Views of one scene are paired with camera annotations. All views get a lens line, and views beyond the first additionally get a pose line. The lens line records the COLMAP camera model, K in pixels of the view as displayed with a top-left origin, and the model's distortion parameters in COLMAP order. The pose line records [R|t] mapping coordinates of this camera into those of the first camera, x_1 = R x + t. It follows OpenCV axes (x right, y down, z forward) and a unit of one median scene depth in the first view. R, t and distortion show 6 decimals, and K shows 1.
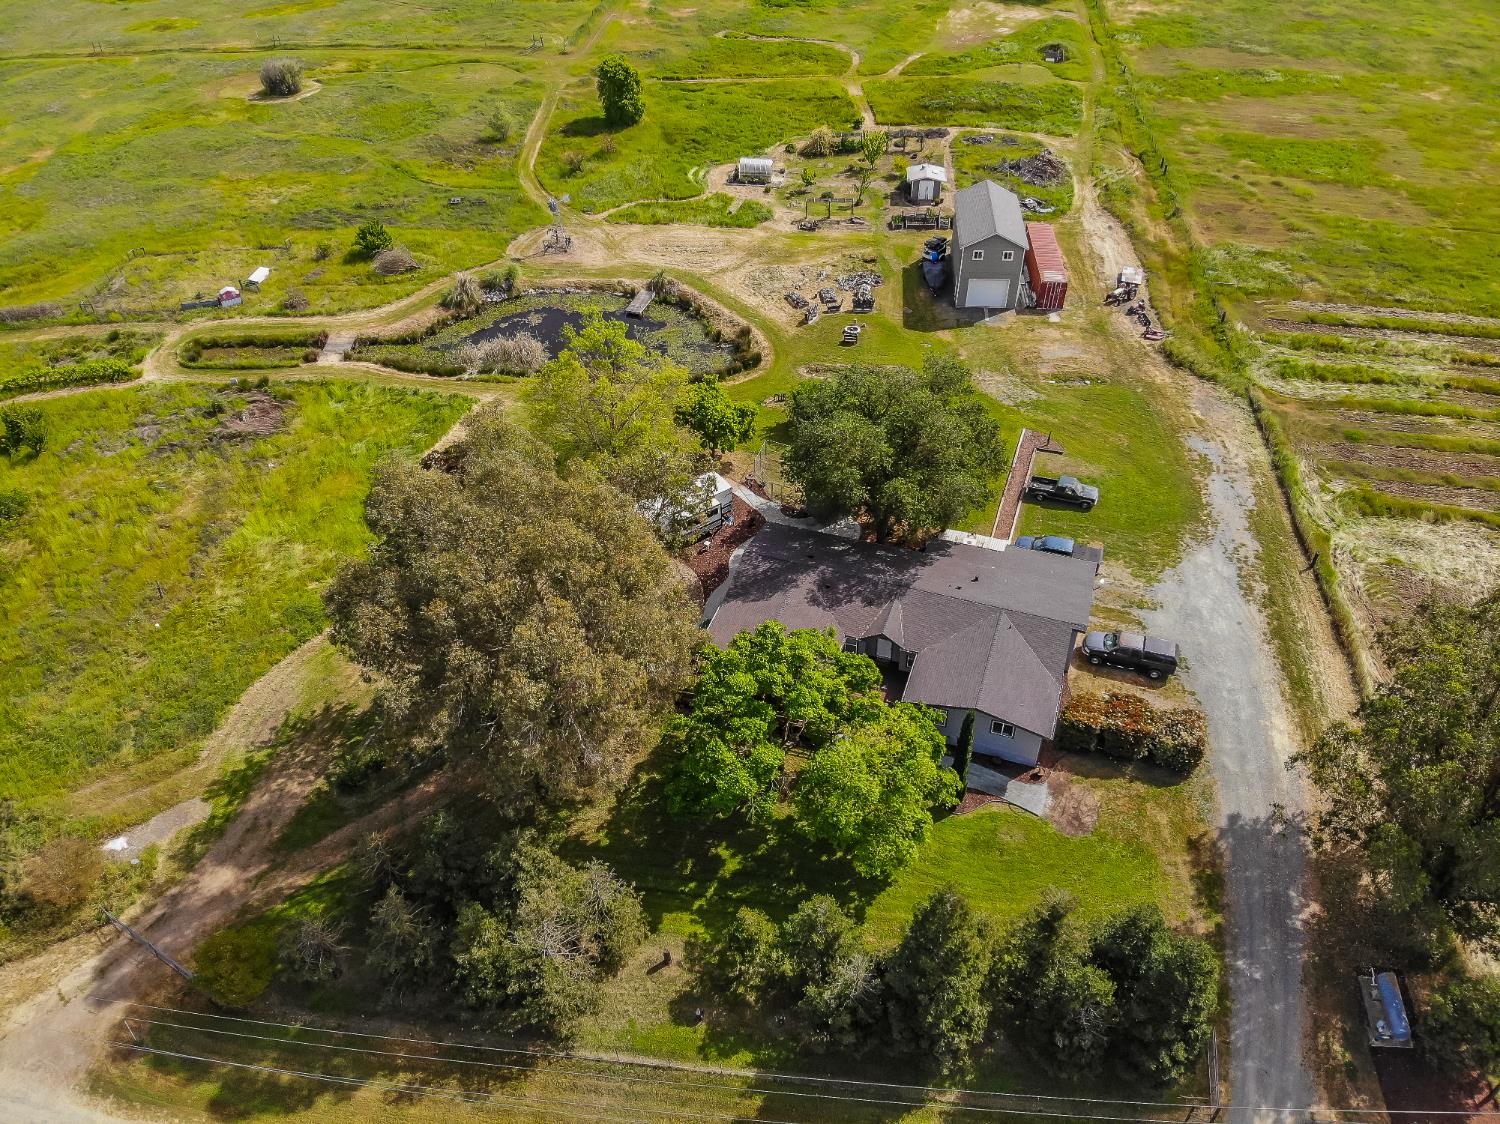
lens RADIAL K [[1090.3, 0, 752.4], [0, 1090.3, 592.2], [0, 0, 1]] dist [0.060661, -0.189033]
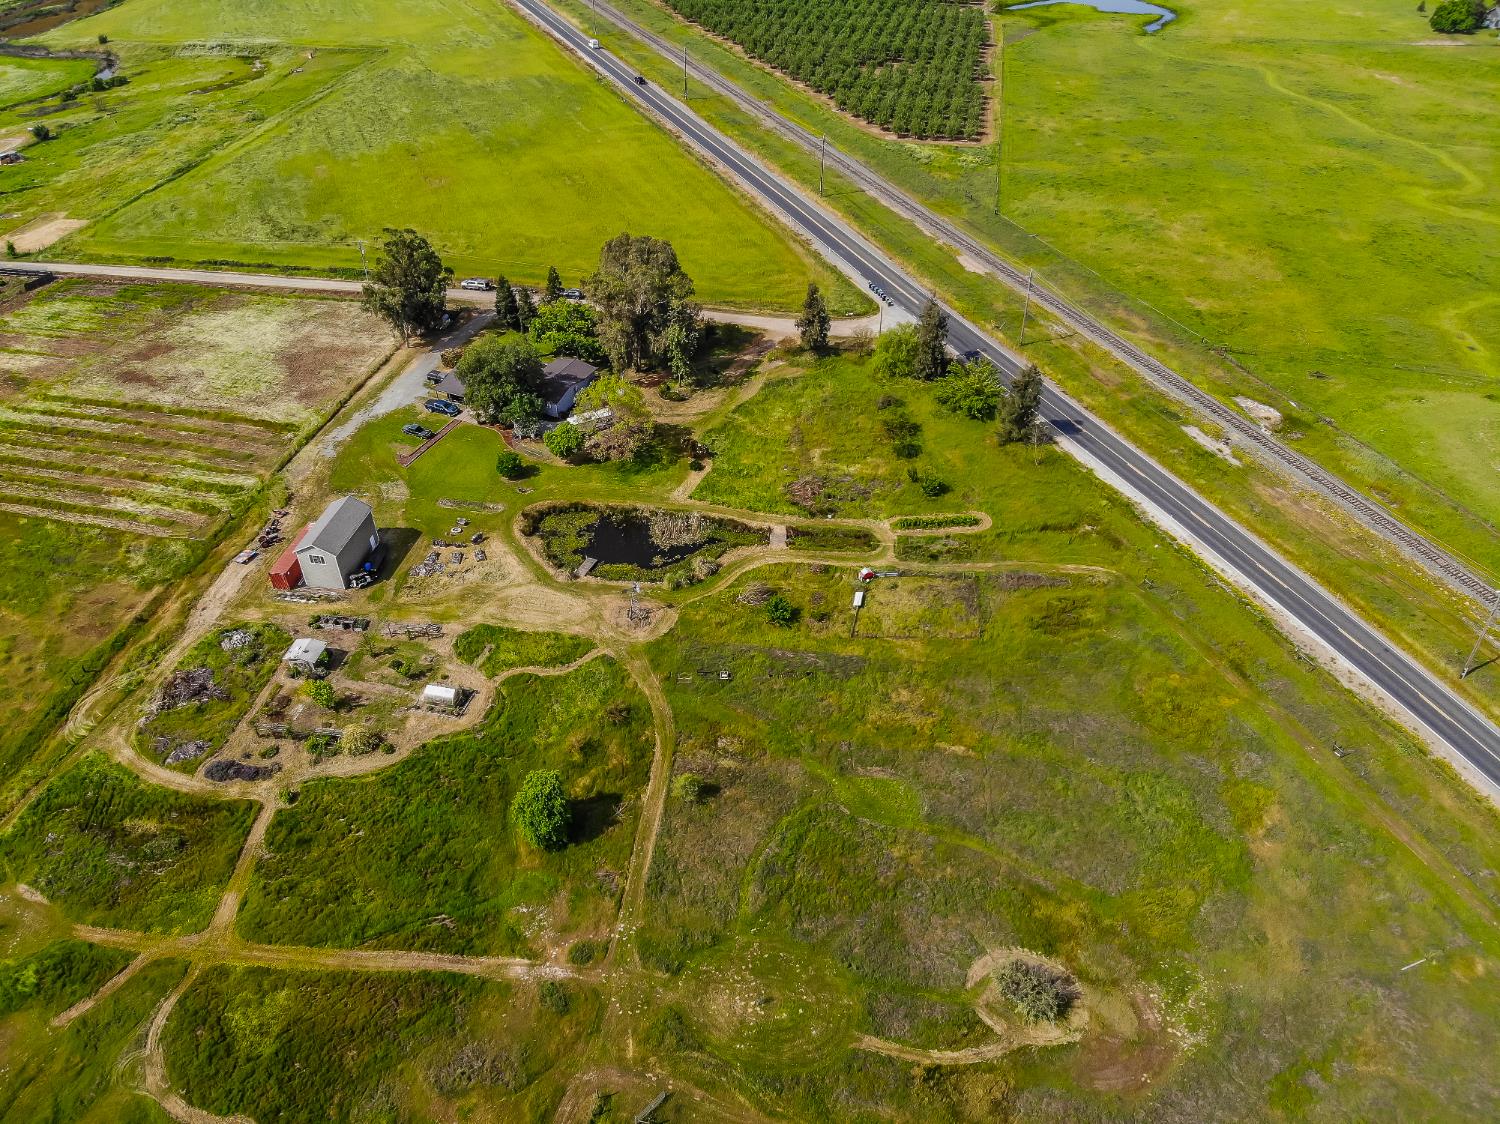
lens RADIAL K [[1109.3, 0, 754.5], [0, 1109.3, 567.5], [0, 0, 1]] dist [0.042232, -0.157391]
pose [[-0.997210, -0.035619, 0.065604, -0.468043], [0.059170, 0.158670, 0.985557, -1.876373], [-0.045514, 0.986689, -0.156120, 1.342241]]
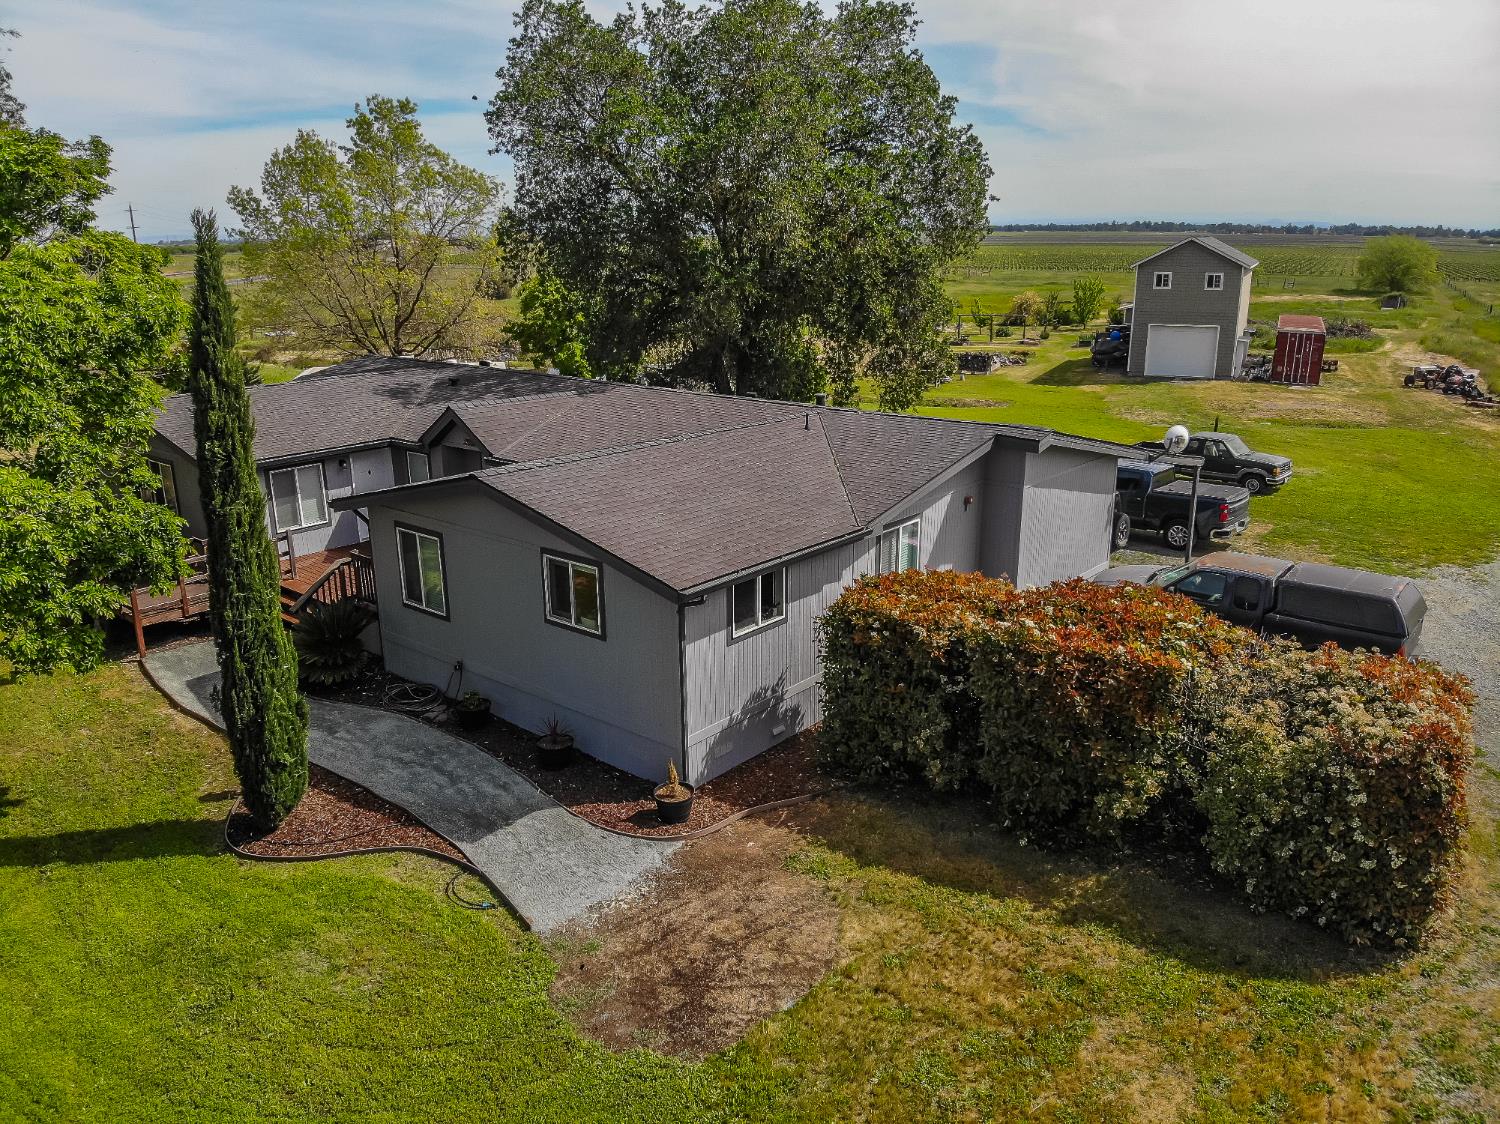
lens RADIAL K [[1098.9, 0, 747.0], [0, 1098.9, 587.9], [0, 0, 1]] dist [0.028395, -0.134276]
pose [[0.932212, 0.108718, -0.345196, 0.229883], [-0.244961, 0.891663, -0.380699, 0.136263], [0.266410, 0.439452, 0.857851, 0.508798]]
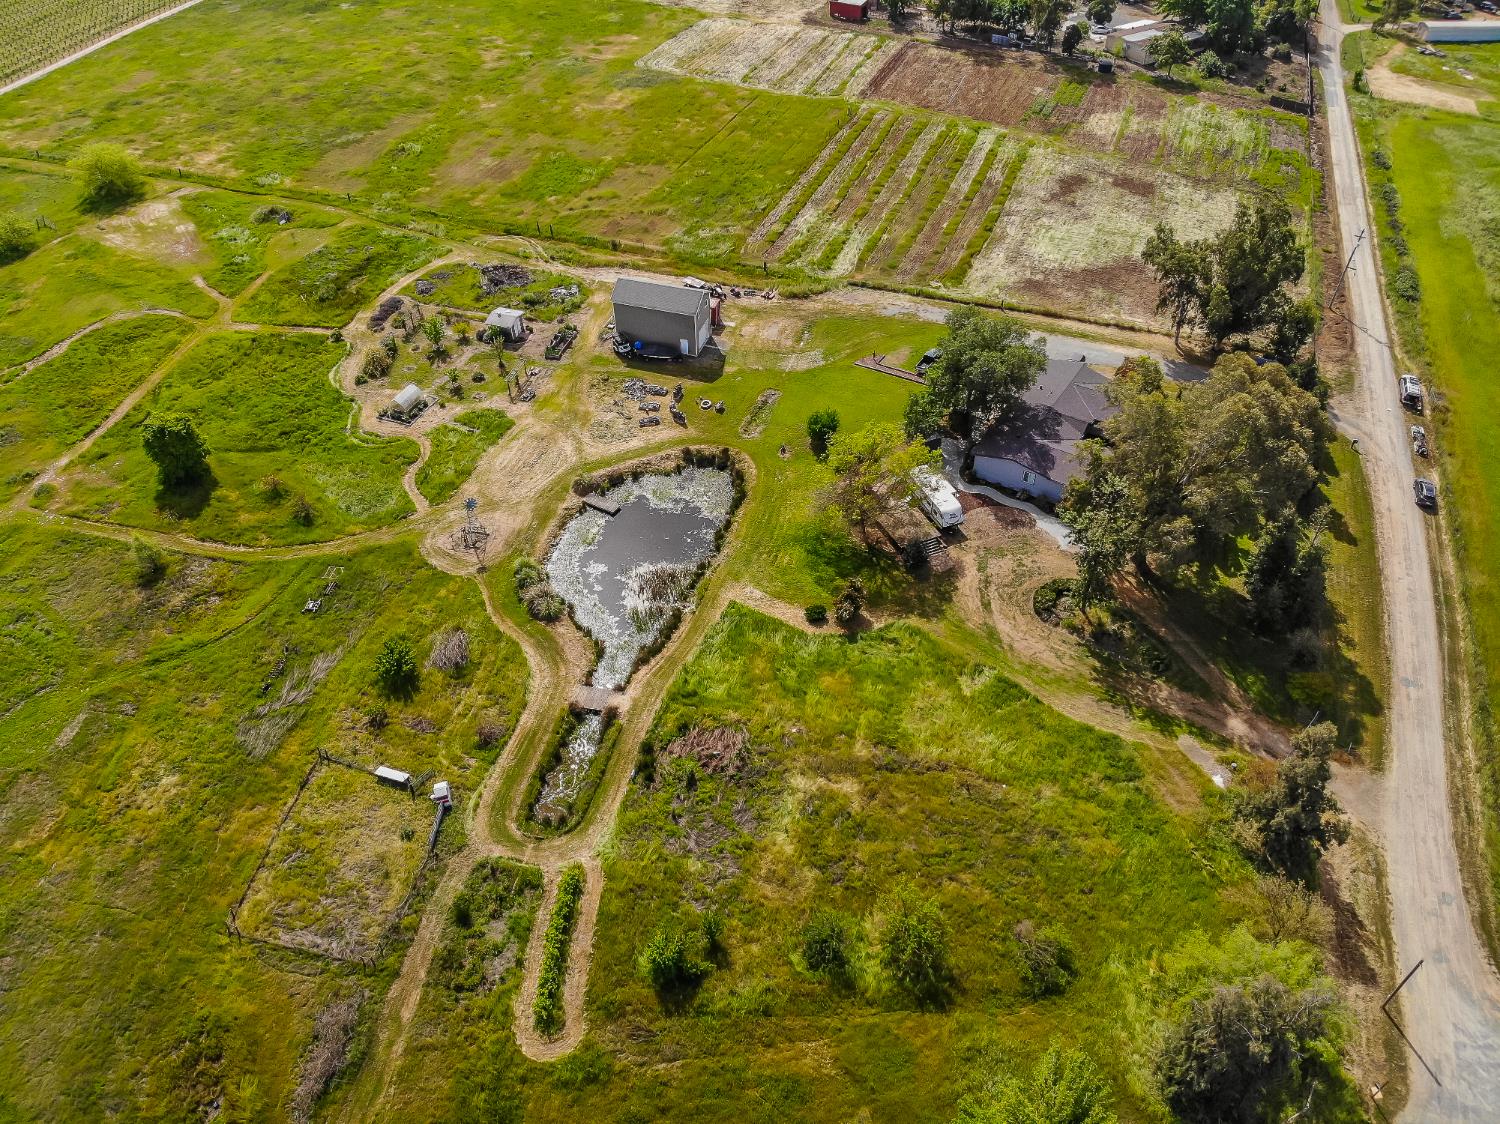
lens RADIAL K [[1108.2, 0, 763.2], [0, 1108.2, 564.8], [0, 0, 1]] dist [0.058500, -0.187130]
pose [[0.213626, -0.651412, 0.728029, -1.029032], [0.666854, 0.641838, 0.378615, -0.598631], [-0.713912, 0.404607, 0.571510, 0.284080]]
